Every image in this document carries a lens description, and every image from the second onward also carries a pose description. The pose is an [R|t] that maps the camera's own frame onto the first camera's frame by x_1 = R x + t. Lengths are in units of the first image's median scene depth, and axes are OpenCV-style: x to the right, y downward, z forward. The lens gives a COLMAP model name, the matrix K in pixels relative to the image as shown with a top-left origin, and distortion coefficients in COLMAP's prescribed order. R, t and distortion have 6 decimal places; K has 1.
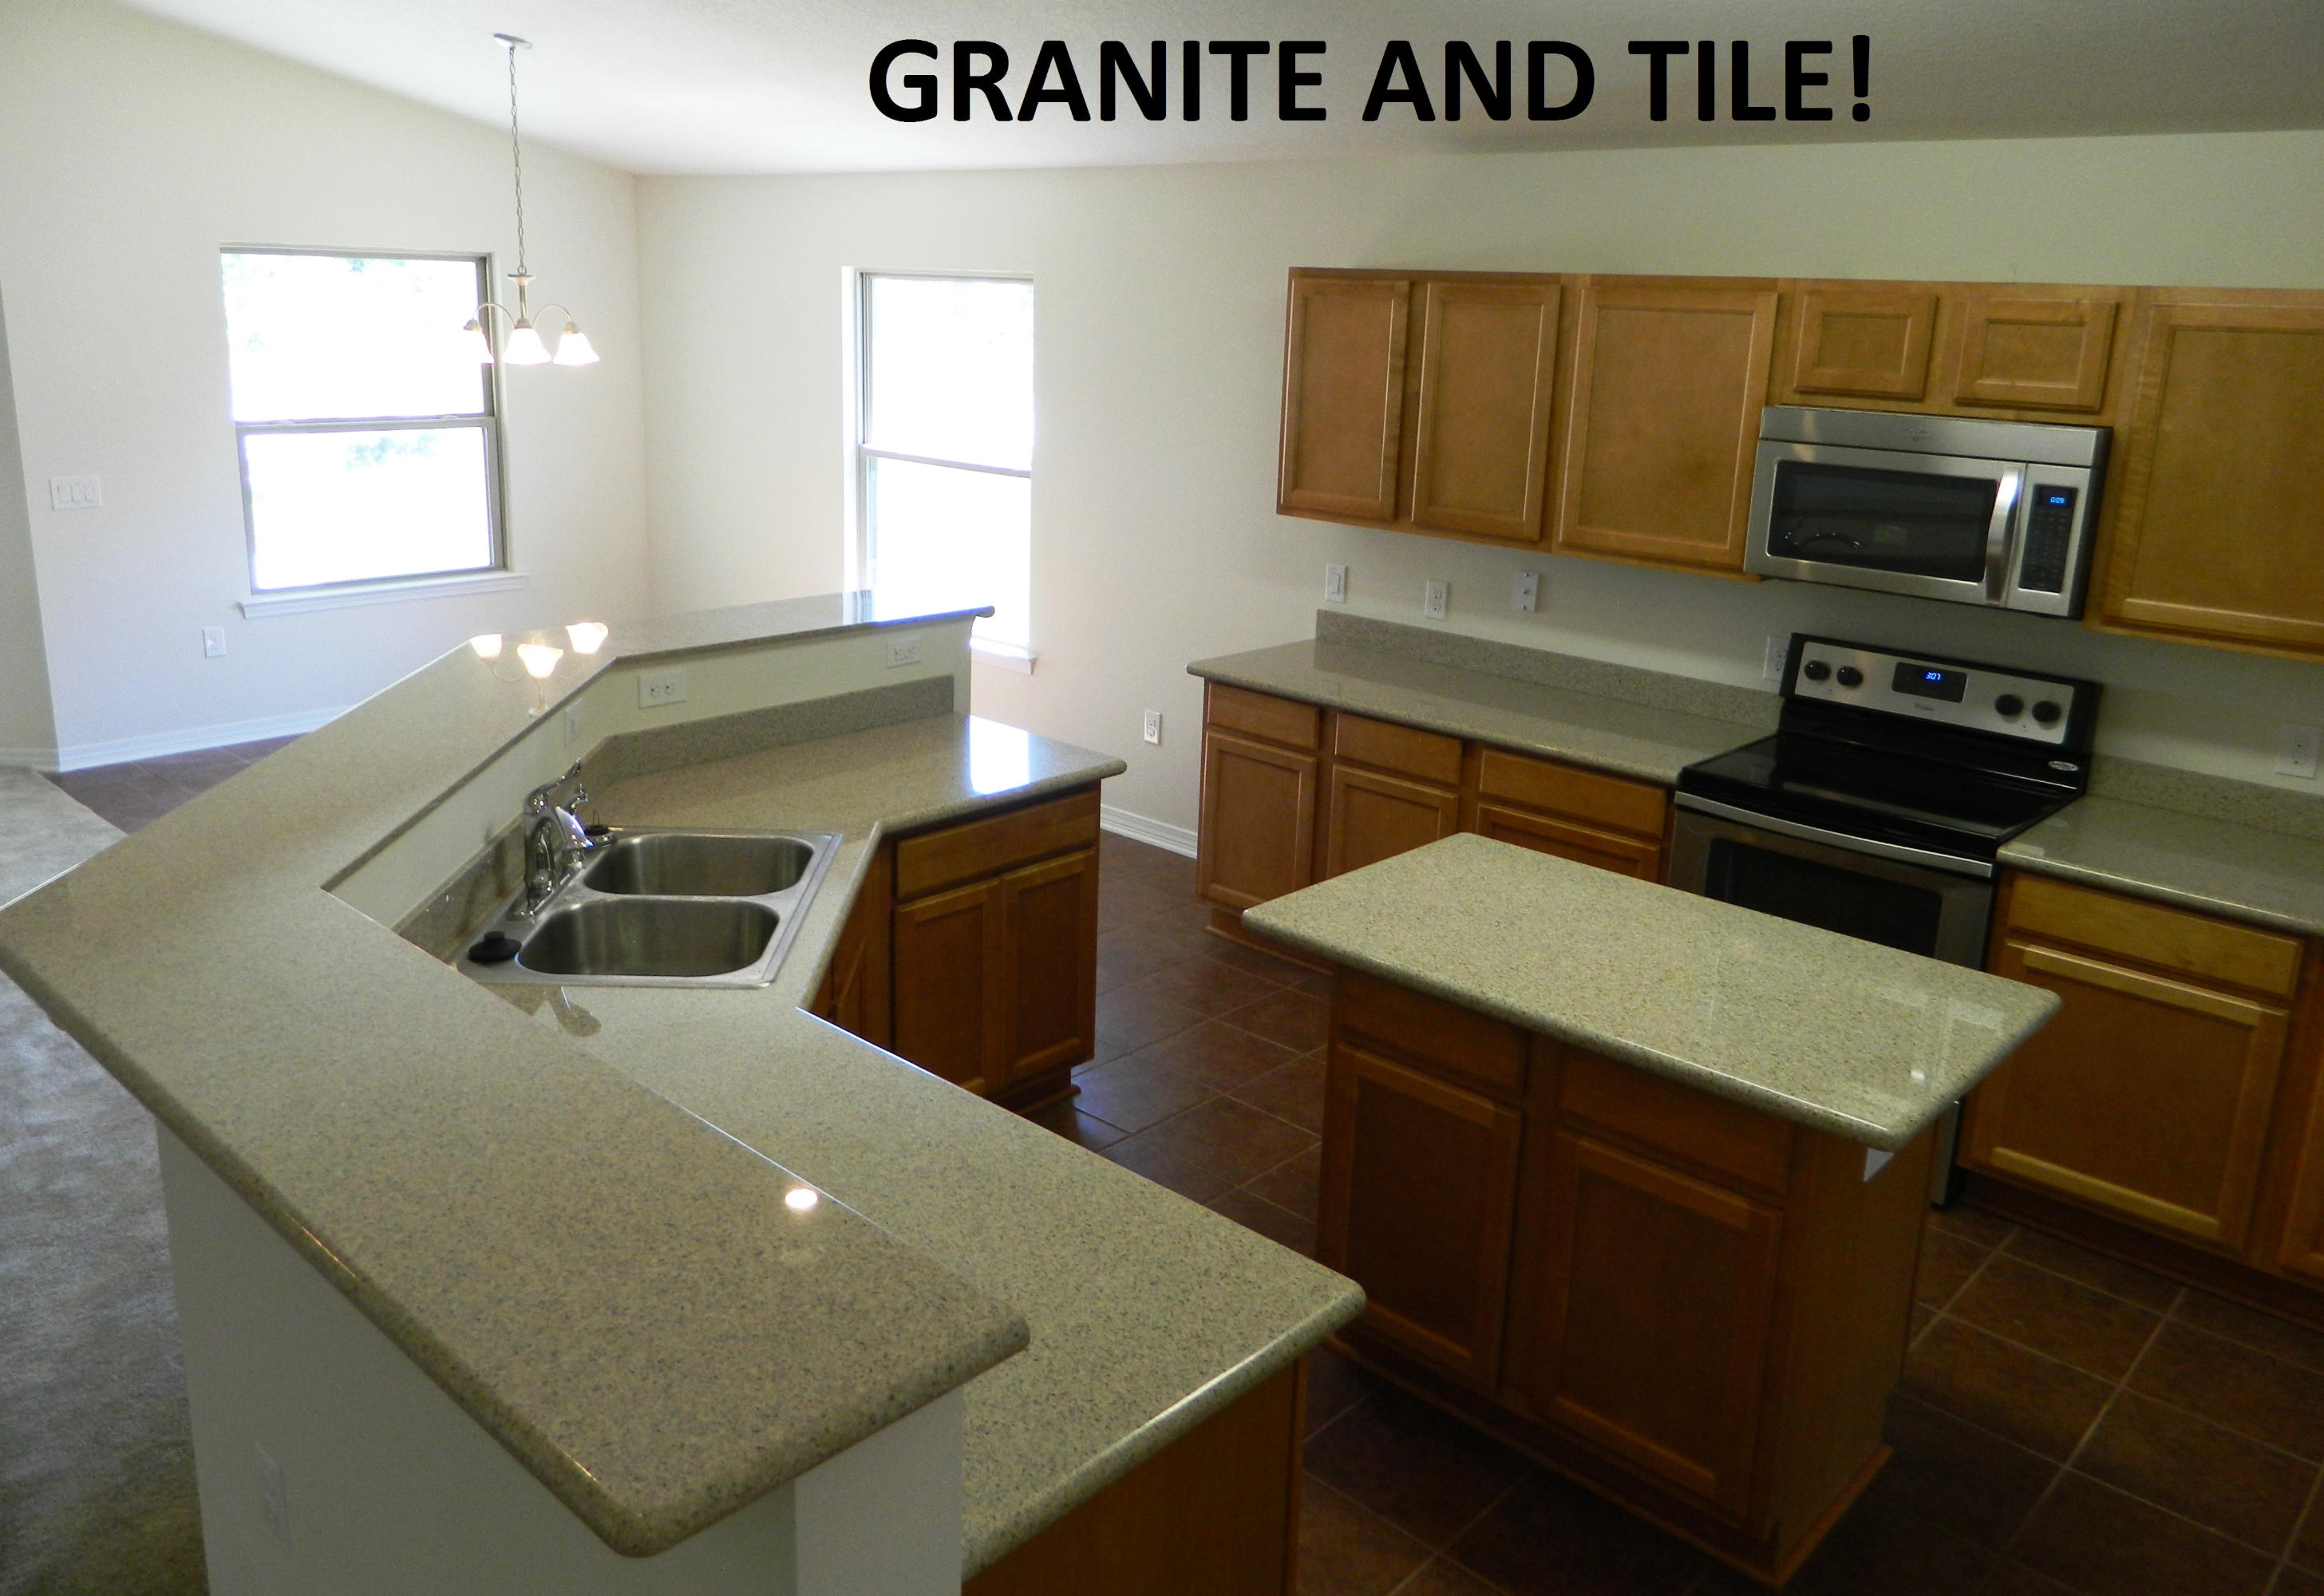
lens RADIAL K [[1719.8, 0, 1121.2], [0, 1719.8, 700.1], [0, 0, 1]] dist [0.005455, -0.003991]
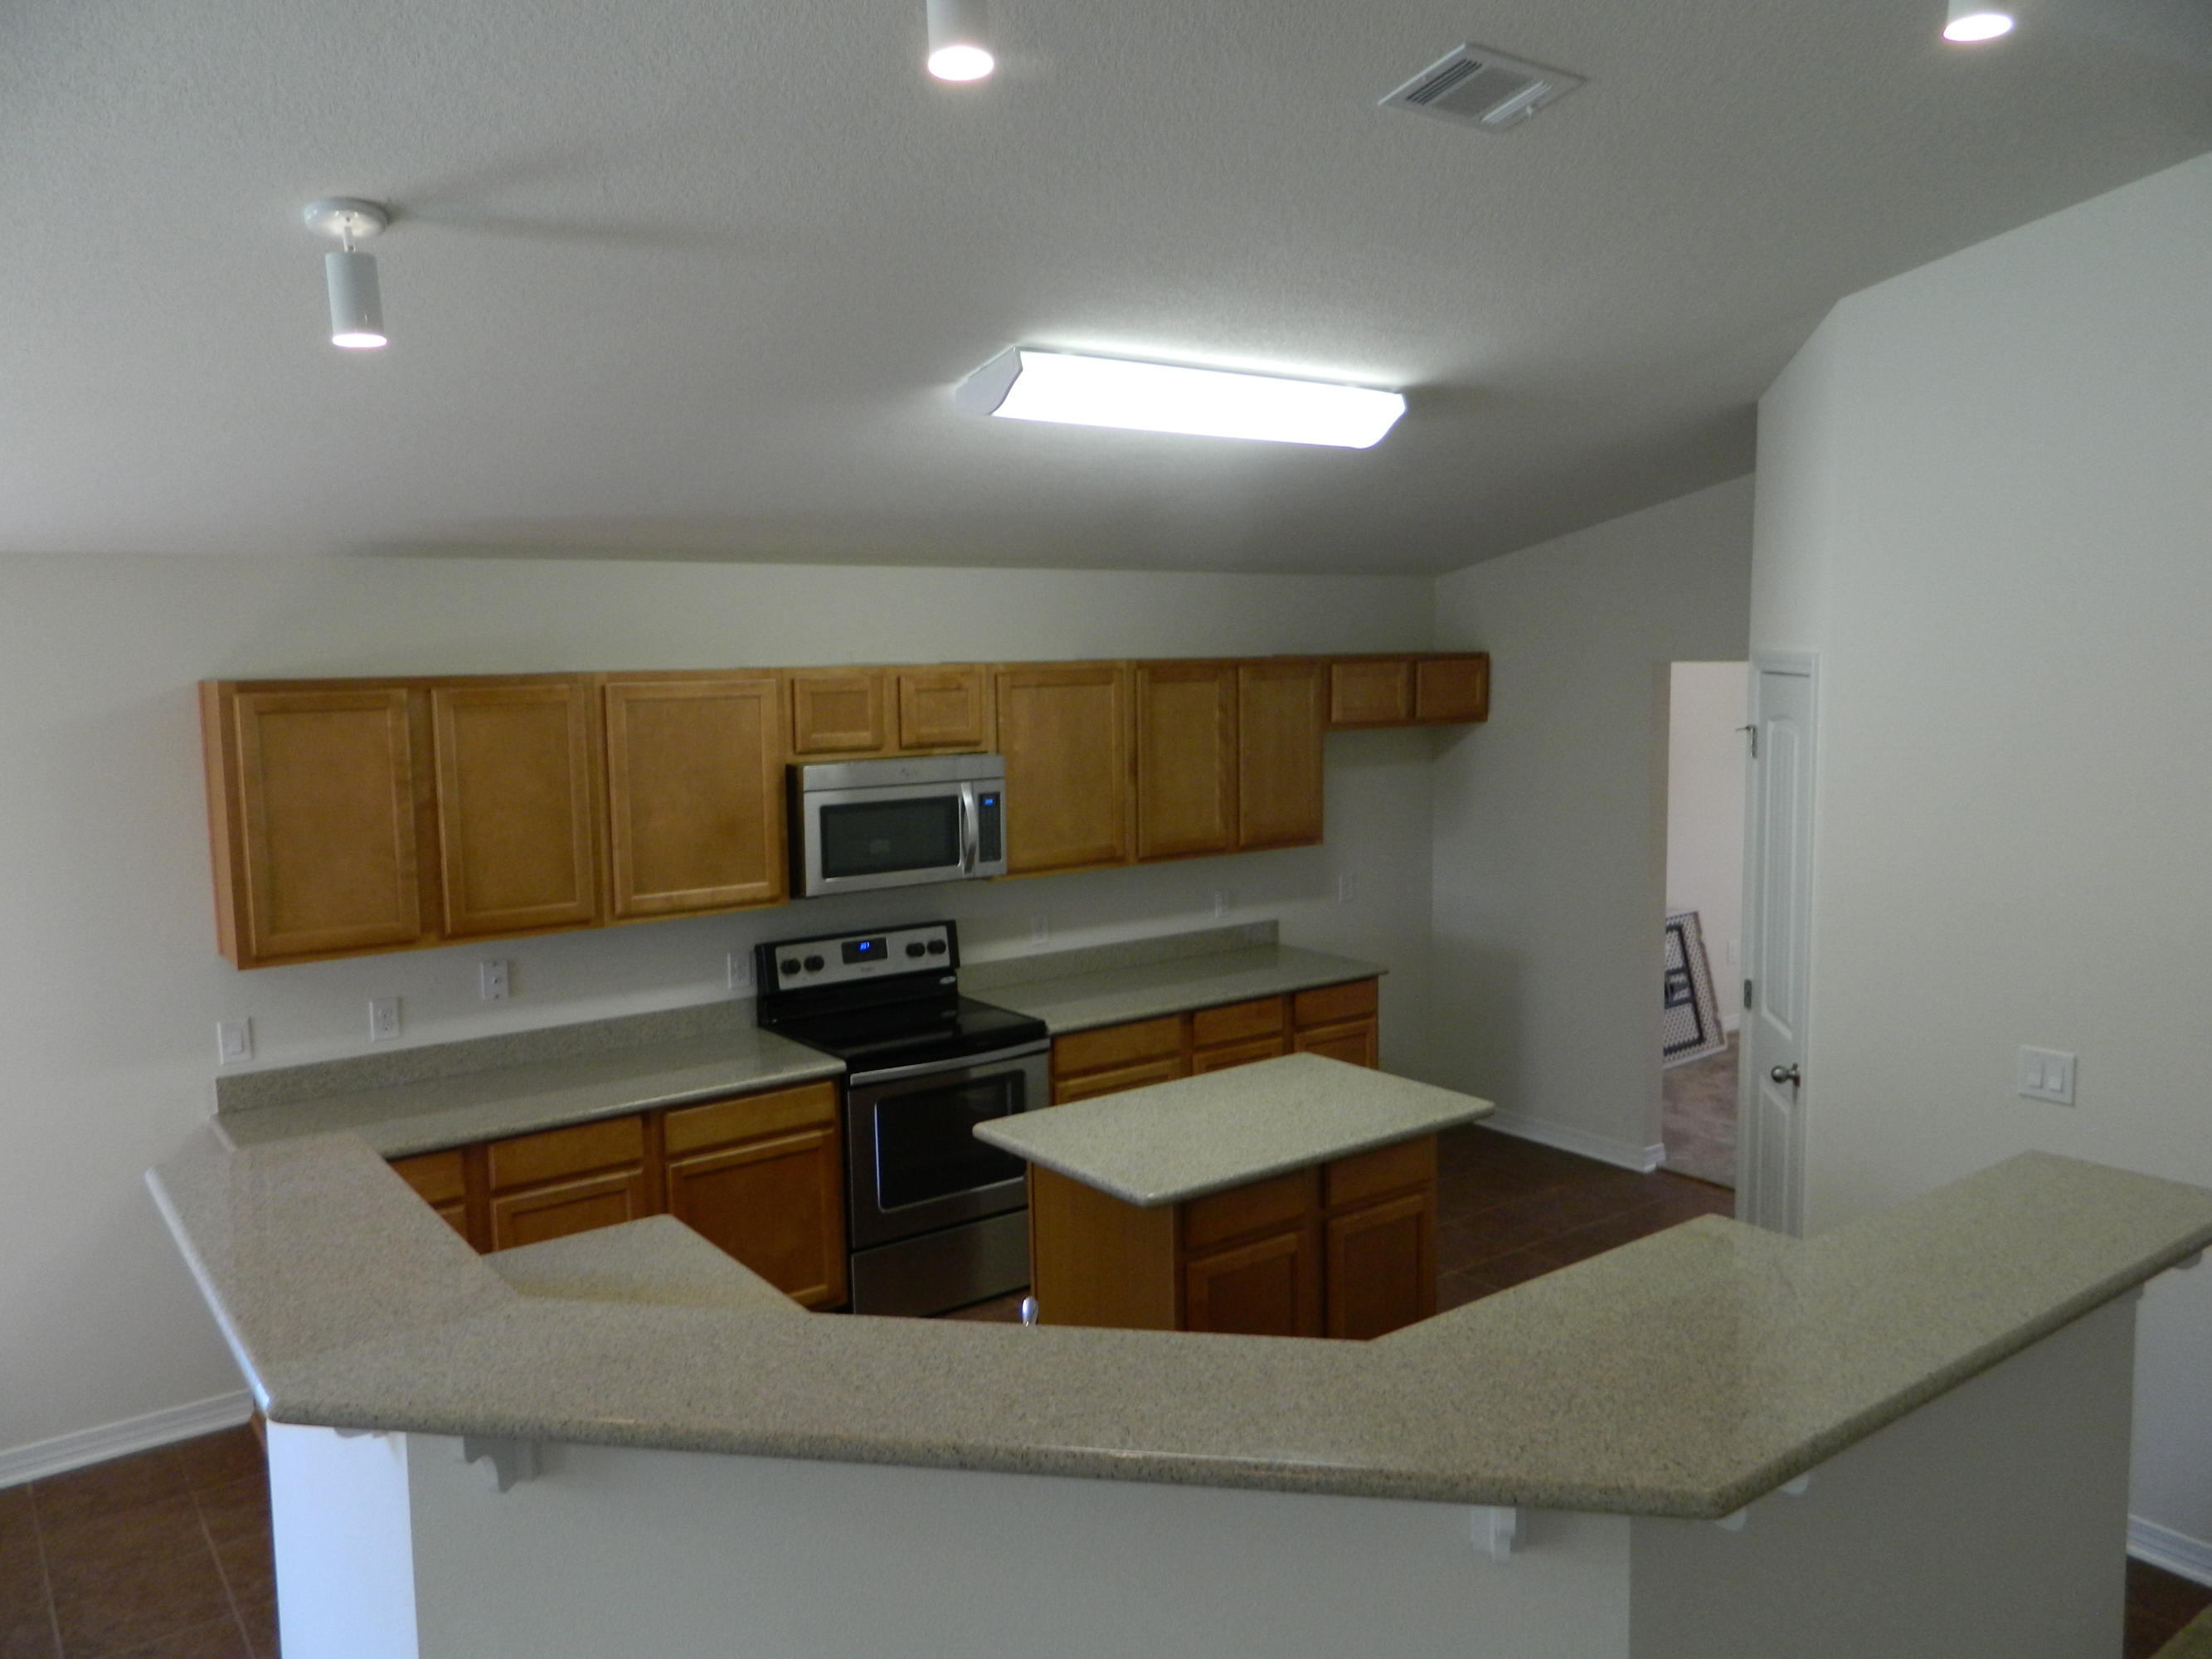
lens RADIAL K [[1677.0, 0, 1102.4], [0, 1677.0, 842.5], [0, 0, 1]] dist [0.025766, -0.006583]
pose [[0.183464, -0.158864, 0.970105, -0.707441], [0.250989, 0.961717, 0.110024, -0.175887], [-0.950445, 0.223300, 0.216314, 0.473976]]
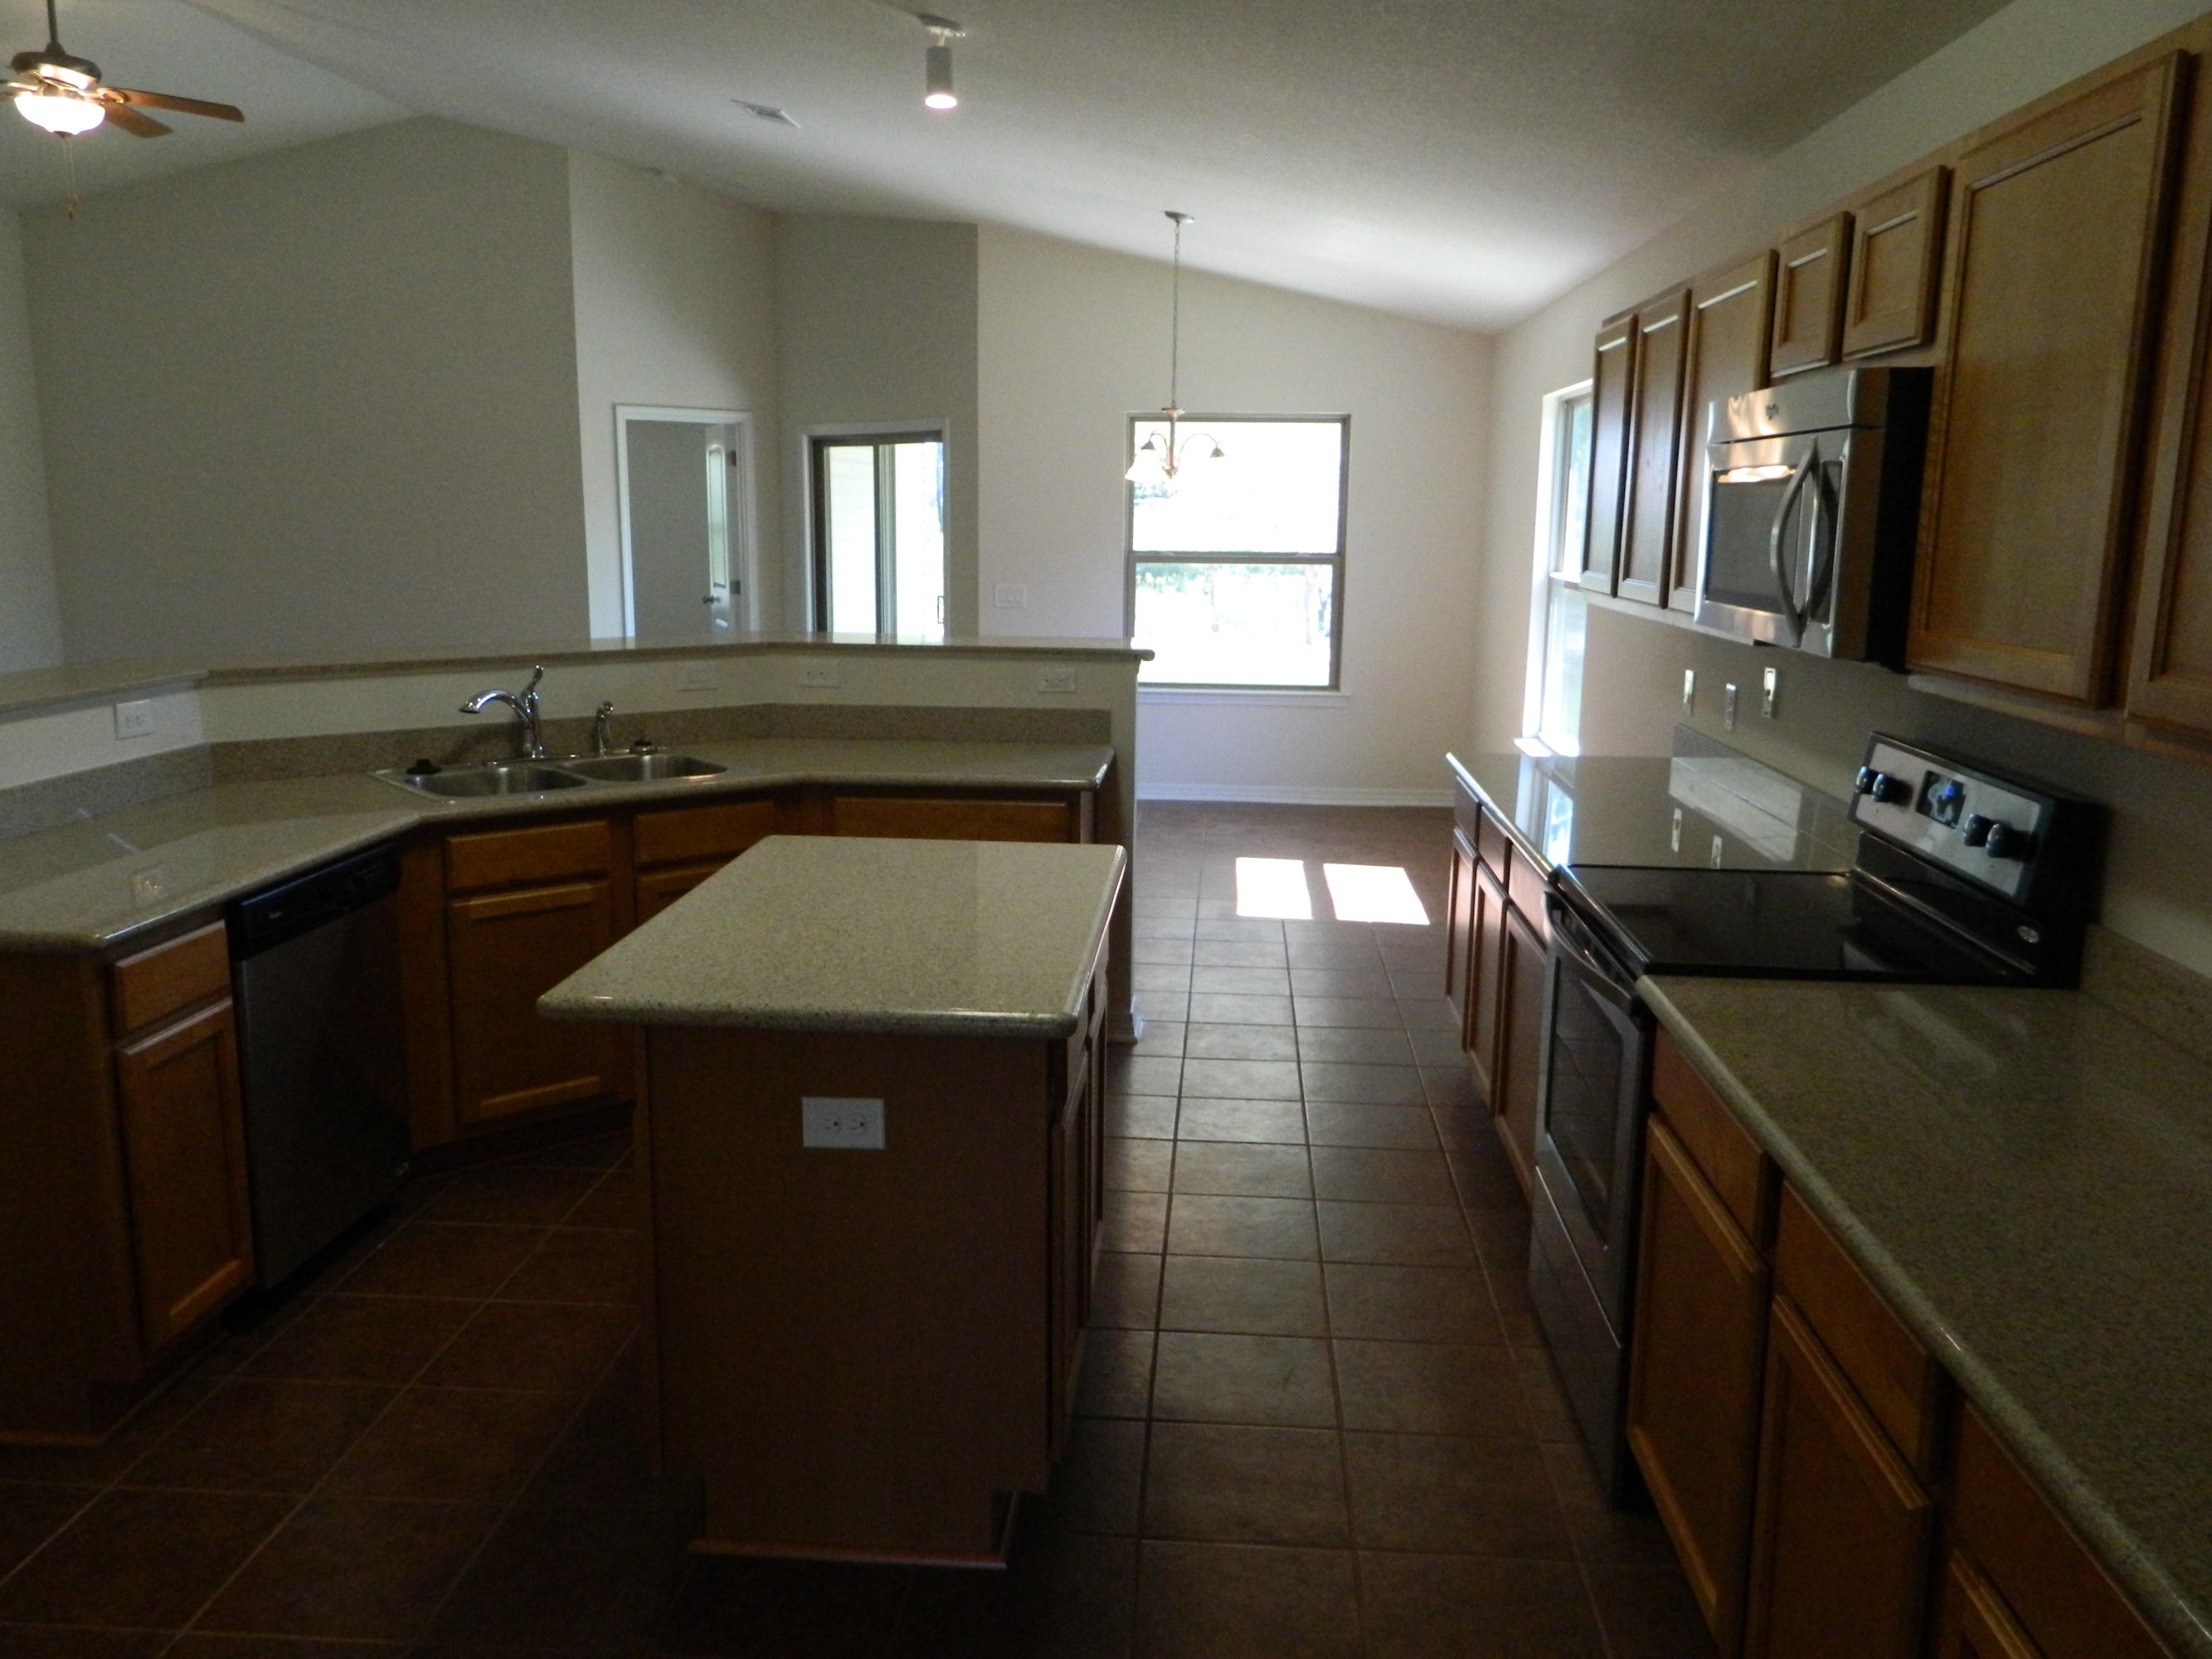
lens RADIAL K [[1677.0, 0, 1074.4], [0, 1677.0, 801.6], [0, 0, 1]] dist [0.025766, -0.006583]
pose [[0.622697, 0.113031, -0.774256, 0.701419], [-0.176963, 0.984217, 0.001359, 0.043507], [0.762189, 0.136168, 0.632871, 0.311487]]
